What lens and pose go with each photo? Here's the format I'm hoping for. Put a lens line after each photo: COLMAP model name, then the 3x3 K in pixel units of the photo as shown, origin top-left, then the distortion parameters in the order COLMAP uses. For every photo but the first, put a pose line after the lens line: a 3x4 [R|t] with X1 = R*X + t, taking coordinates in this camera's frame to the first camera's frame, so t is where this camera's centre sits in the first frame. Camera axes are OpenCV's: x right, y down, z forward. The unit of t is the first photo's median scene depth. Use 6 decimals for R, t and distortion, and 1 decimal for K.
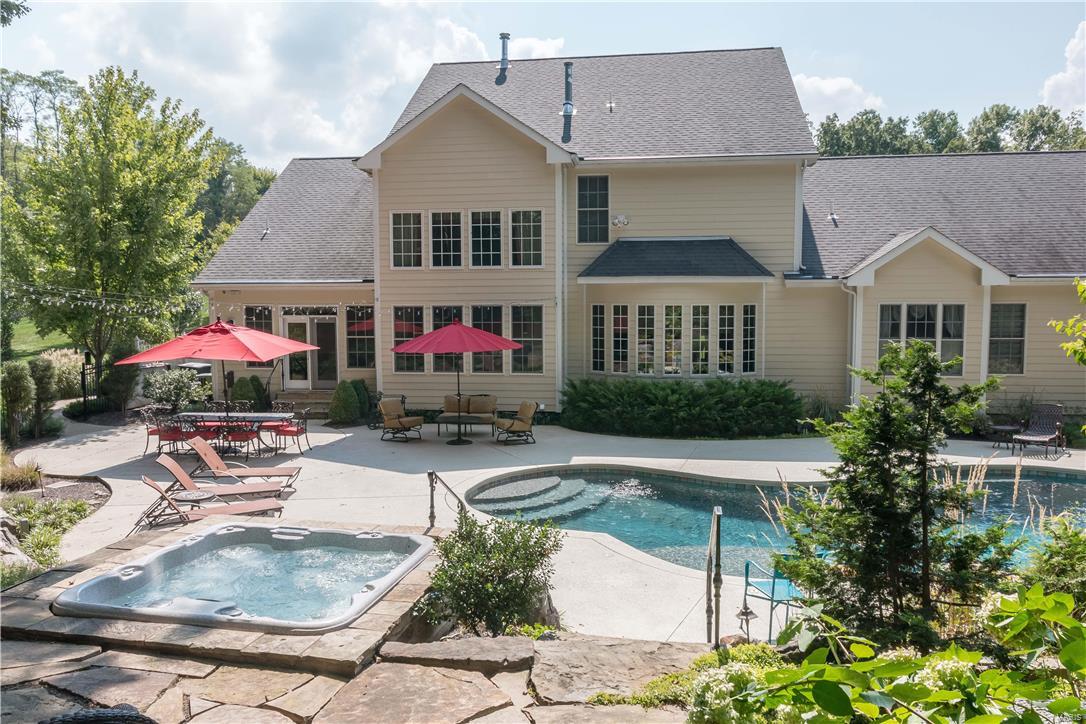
lens RADIAL K [[827.8, 0, 543.0], [0, 827.8, 362.0], [0, 0, 1]] dist [0.005284, -0.000248]
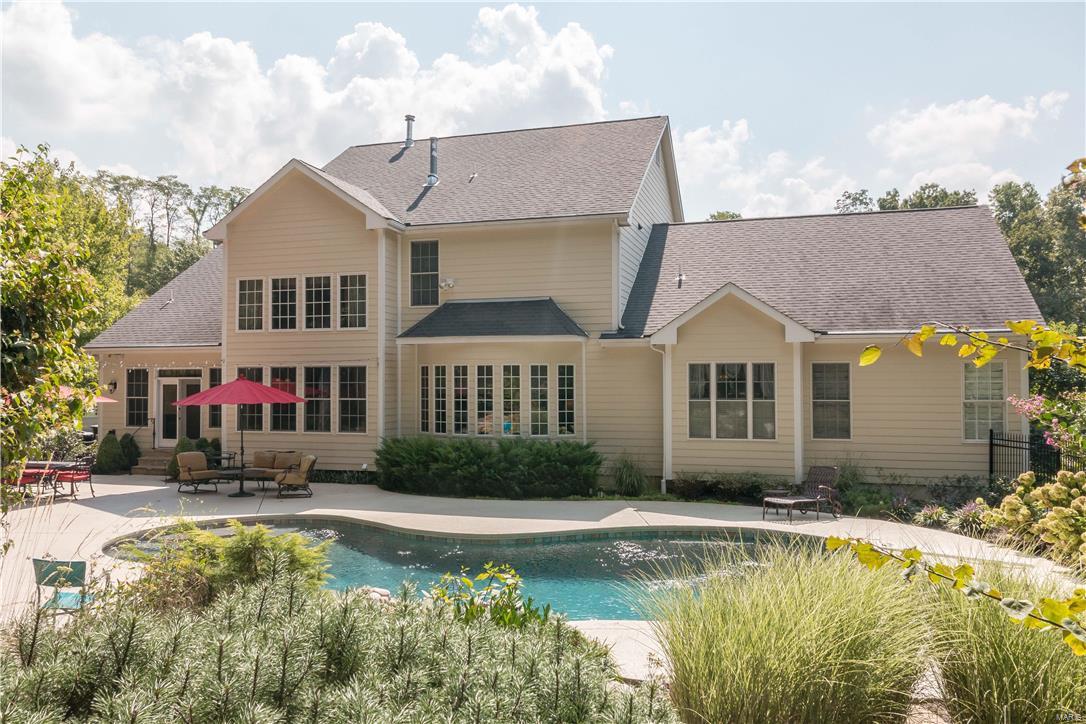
lens RADIAL K [[827.8, 0, 543.0], [0, 827.8, 362.0], [0, 0, 1]] dist [0.005284, -0.000248]
pose [[0.988164, -0.001289, -0.153398, 0.370355], [-0.014739, 0.994541, -0.103304, 0.029114], [0.152694, 0.104343, 0.982750, 0.027684]]
